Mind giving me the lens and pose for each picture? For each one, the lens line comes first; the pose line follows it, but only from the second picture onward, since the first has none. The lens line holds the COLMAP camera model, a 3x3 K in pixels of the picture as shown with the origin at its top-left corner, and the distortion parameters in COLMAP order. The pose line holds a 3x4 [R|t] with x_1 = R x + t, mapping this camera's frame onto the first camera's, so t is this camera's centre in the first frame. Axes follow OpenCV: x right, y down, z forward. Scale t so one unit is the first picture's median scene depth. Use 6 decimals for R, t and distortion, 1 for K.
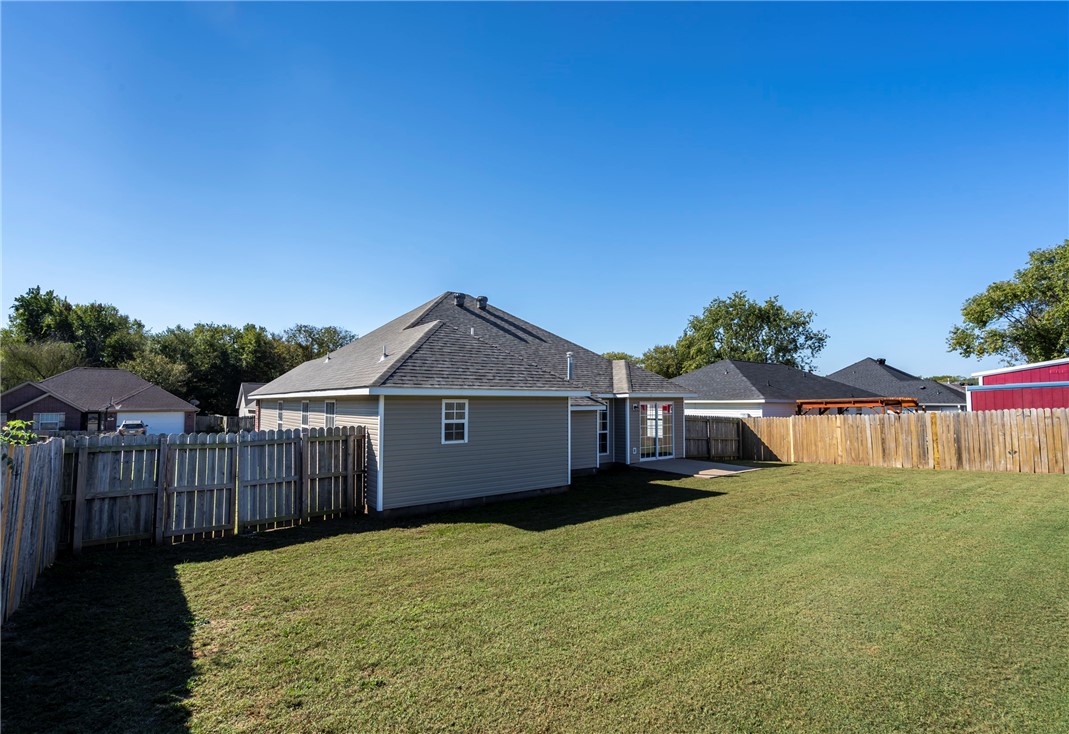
lens RADIAL K [[504.4, 0, 543.8], [0, 504.4, 365.1], [0, 0, 1]] dist [-0.005404, -0.000147]
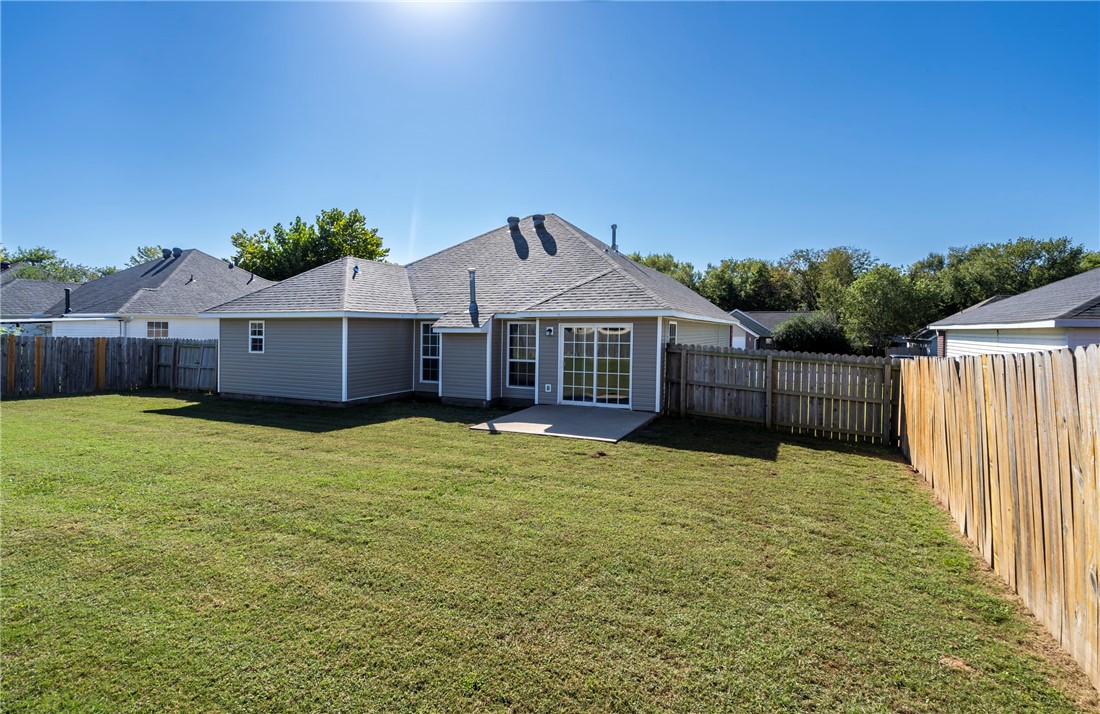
lens RADIAL K [[499.7, 0, 538.0], [0, 499.7, 336.3], [0, 0, 1]] dist [-0.002994, -0.000219]
pose [[0.482085, 0.017652, -0.875947, 0.825294], [0.056958, 0.997051, 0.051439, 0.052050], [0.874271, -0.074690, 0.479657, 0.626615]]
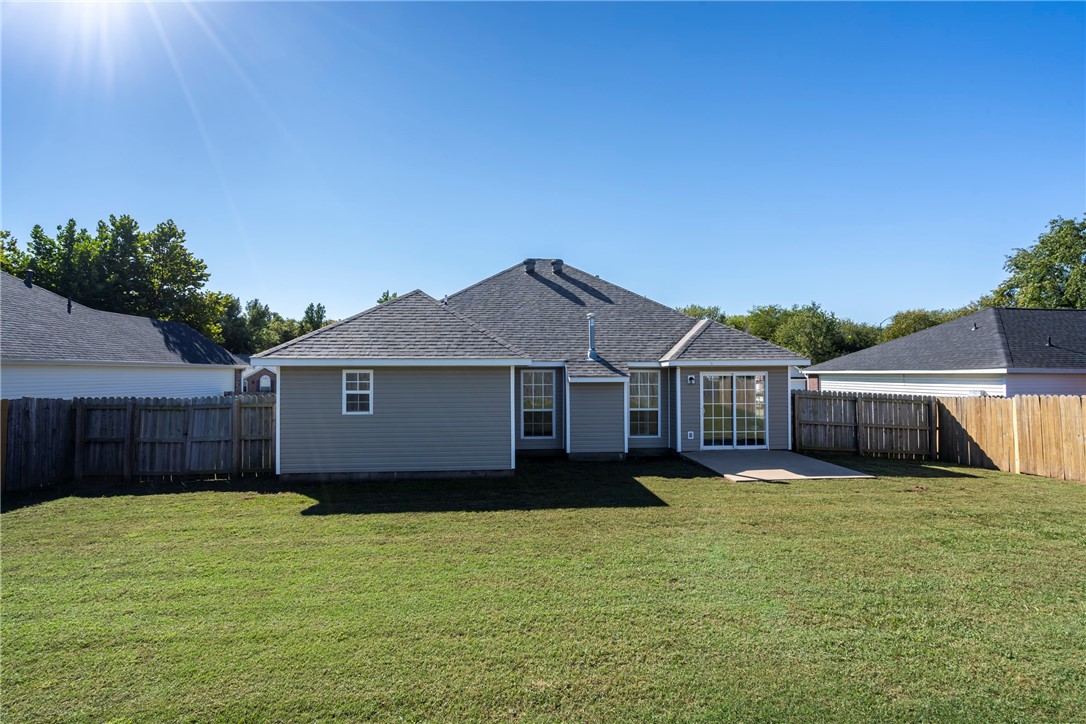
lens RADIAL K [[492.8, 0, 536.0], [0, 492.8, 361.7], [0, 0, 1]] dist [-0.003678, 0.001210]
pose [[0.840665, -0.012387, -0.541414, 0.388938], [0.039603, 0.998468, 0.038649, 0.018110], [0.540105, -0.053933, 0.839868, 0.239432]]
